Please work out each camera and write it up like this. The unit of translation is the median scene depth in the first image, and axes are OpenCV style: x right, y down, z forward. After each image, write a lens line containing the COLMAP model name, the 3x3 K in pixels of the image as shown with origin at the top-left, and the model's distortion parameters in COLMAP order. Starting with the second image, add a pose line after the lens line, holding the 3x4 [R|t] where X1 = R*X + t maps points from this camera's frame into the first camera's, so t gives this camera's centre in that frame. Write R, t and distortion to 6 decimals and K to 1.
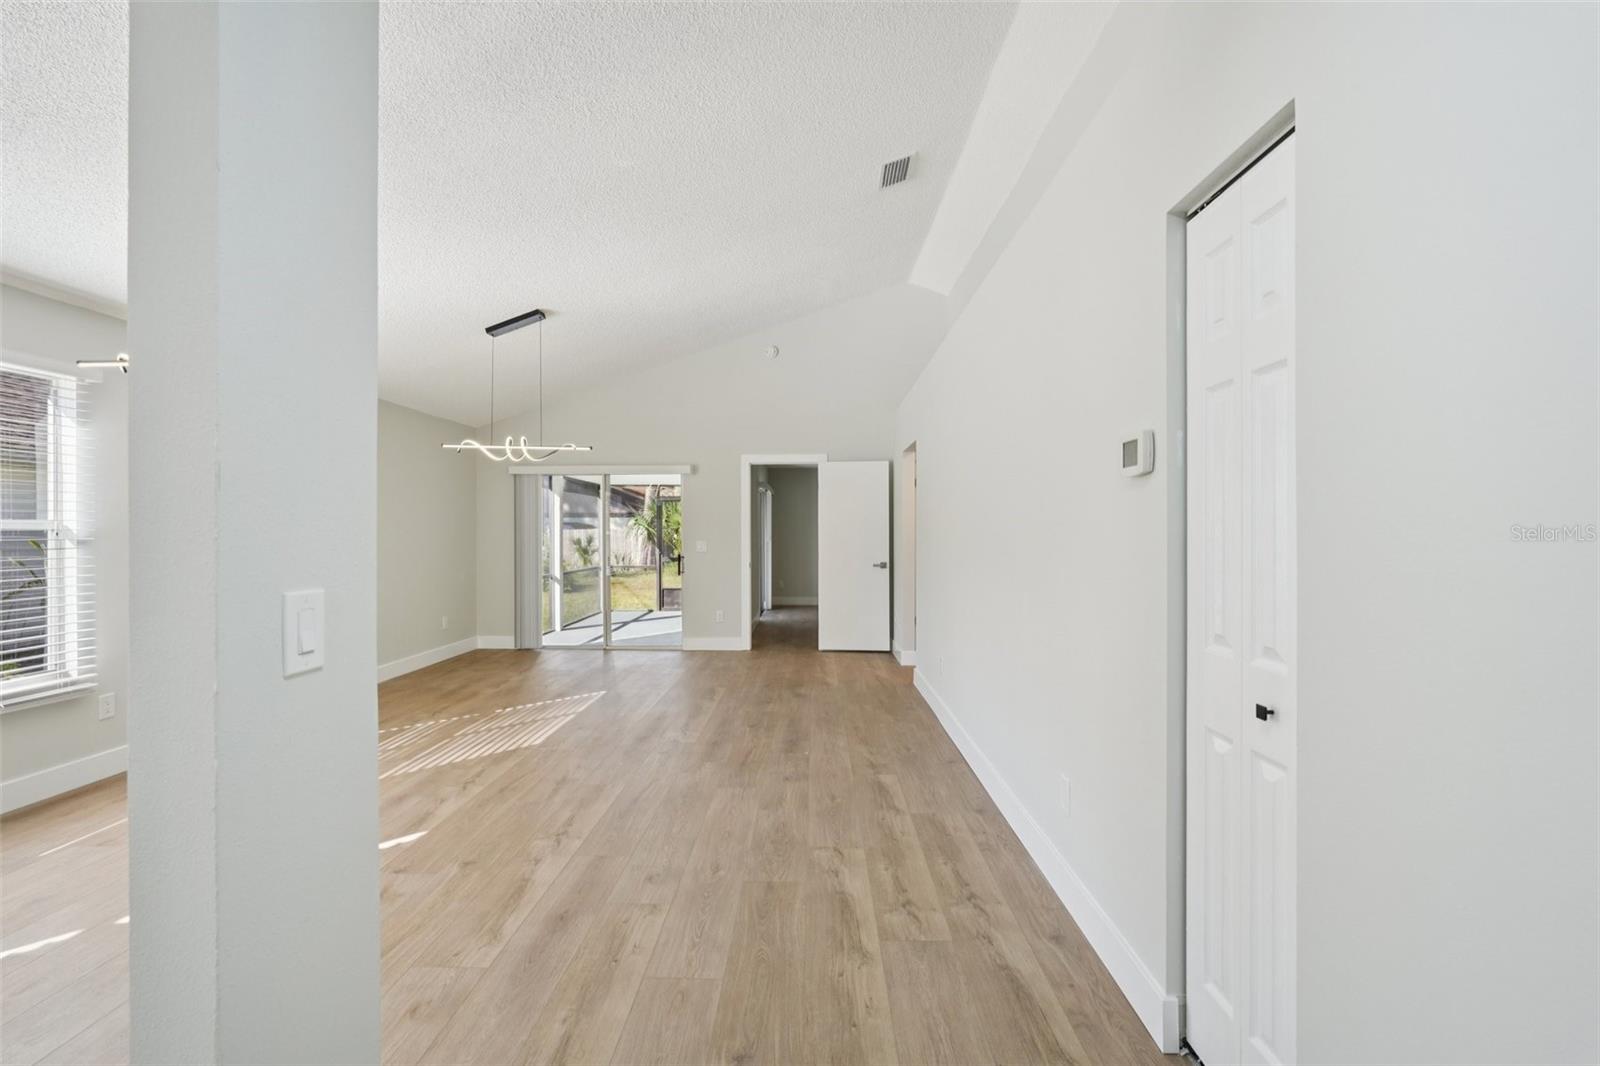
lens RADIAL K [[709.7, 0, 793.9], [0, 709.7, 539.5], [0, 0, 1]] dist [-0.000509, 0.000498]
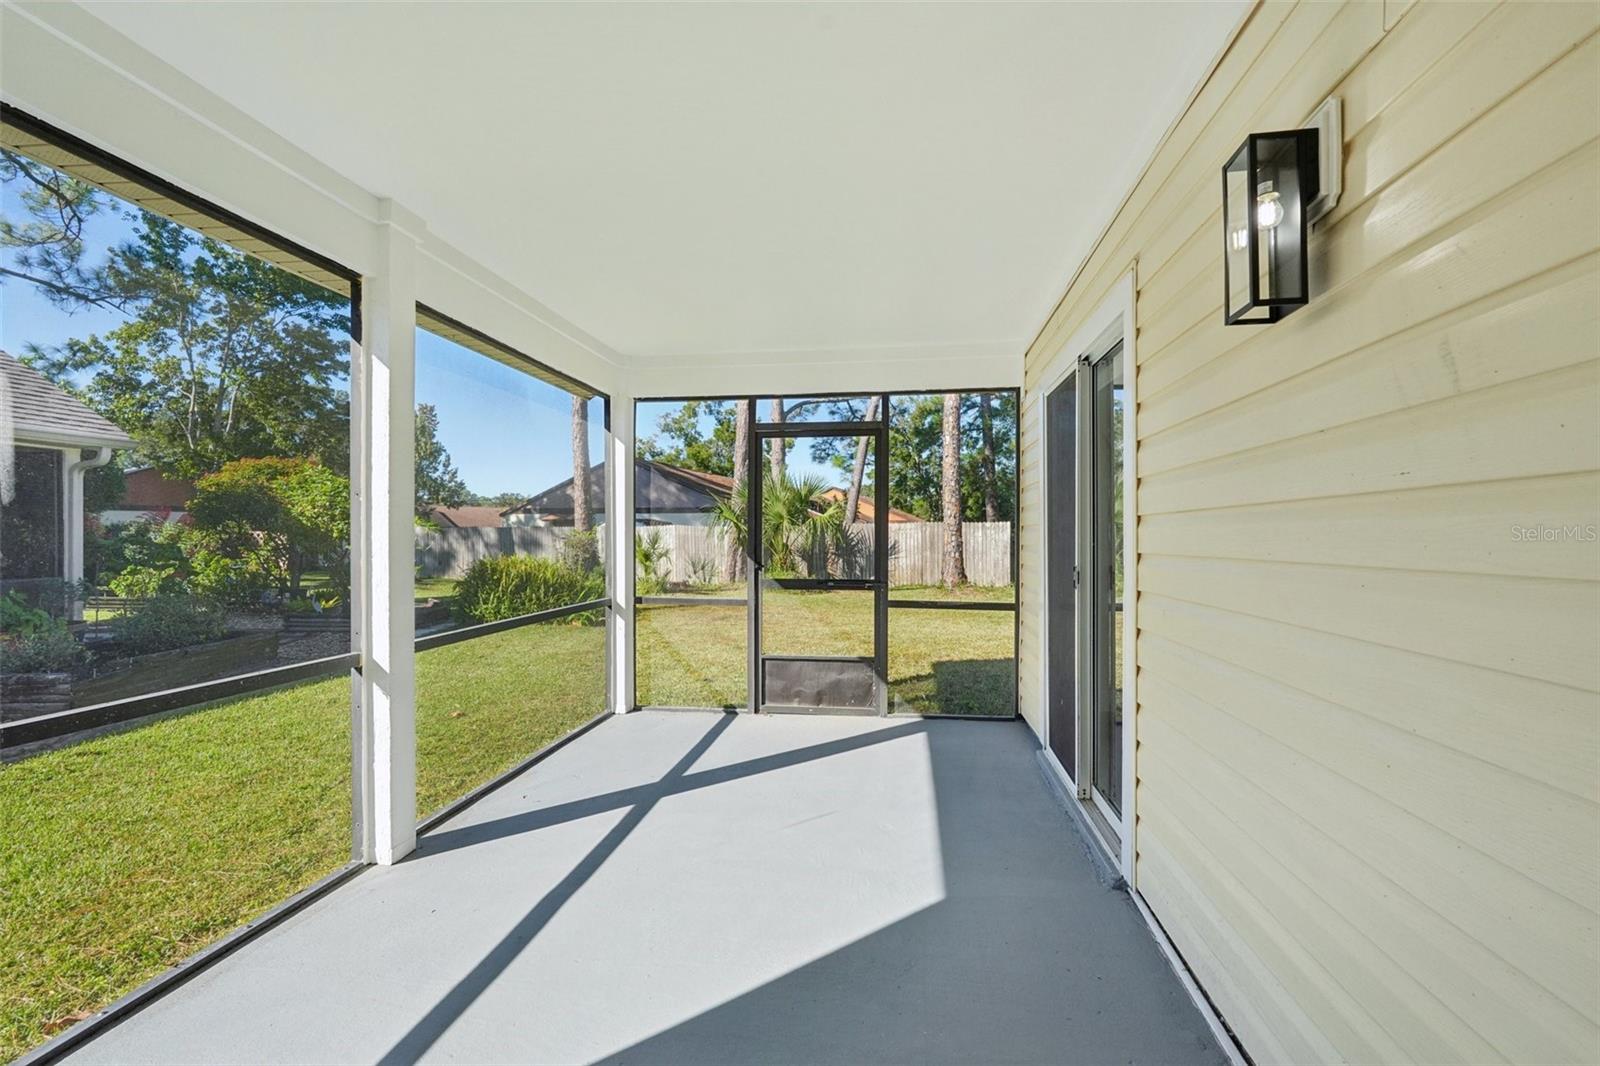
lens RADIAL K [[721.5, 0, 800.0], [0, 721.5, 533.0], [0, 0, 1]] dist [0.020022, -0.000091]
pose [[0.992706, -0.002025, -0.120539, -0.270524], [0.000664, 0.999936, -0.011328, 0.010311], [0.120555, 0.011165, 0.992644, 1.407730]]
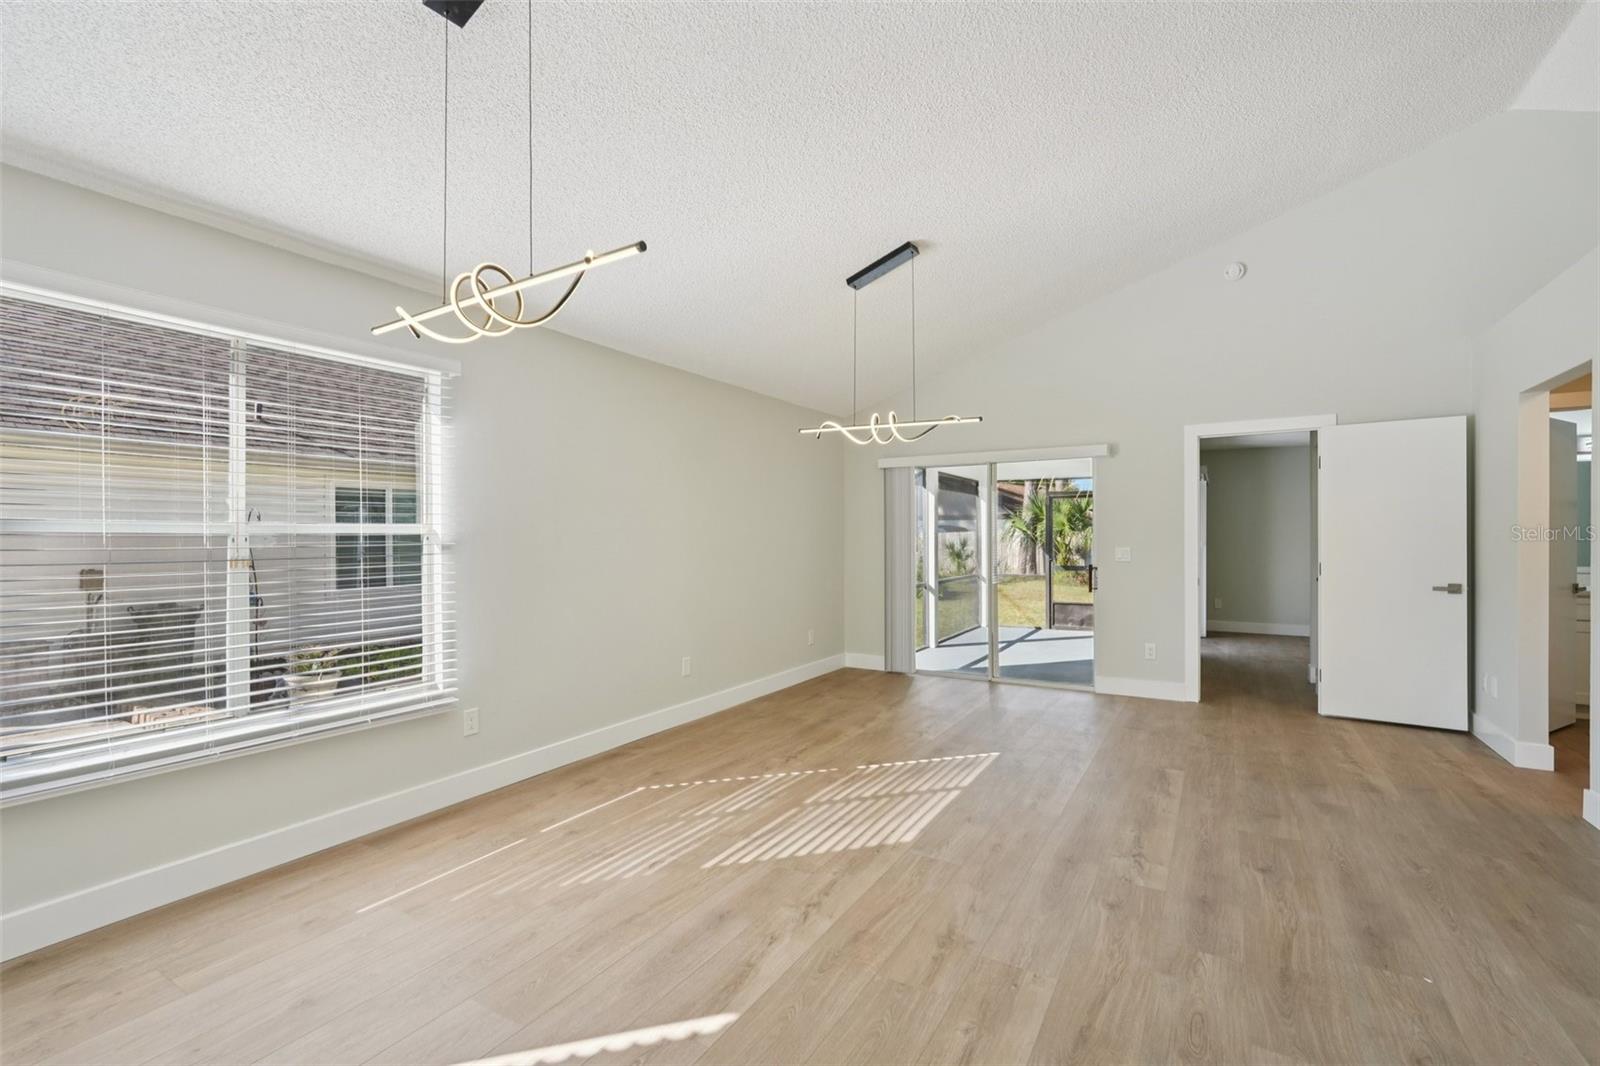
lens RADIAL K [[719.9, 0, 790.6], [0, 719.9, 526.4], [0, 0, 1]] dist [0.001025, 0.000322]
pose [[0.871659, -0.008836, -0.490034, -0.089236], [-0.002248, 0.999755, -0.022025, -0.002461], [0.490108, 0.020300, 0.871425, 0.251103]]
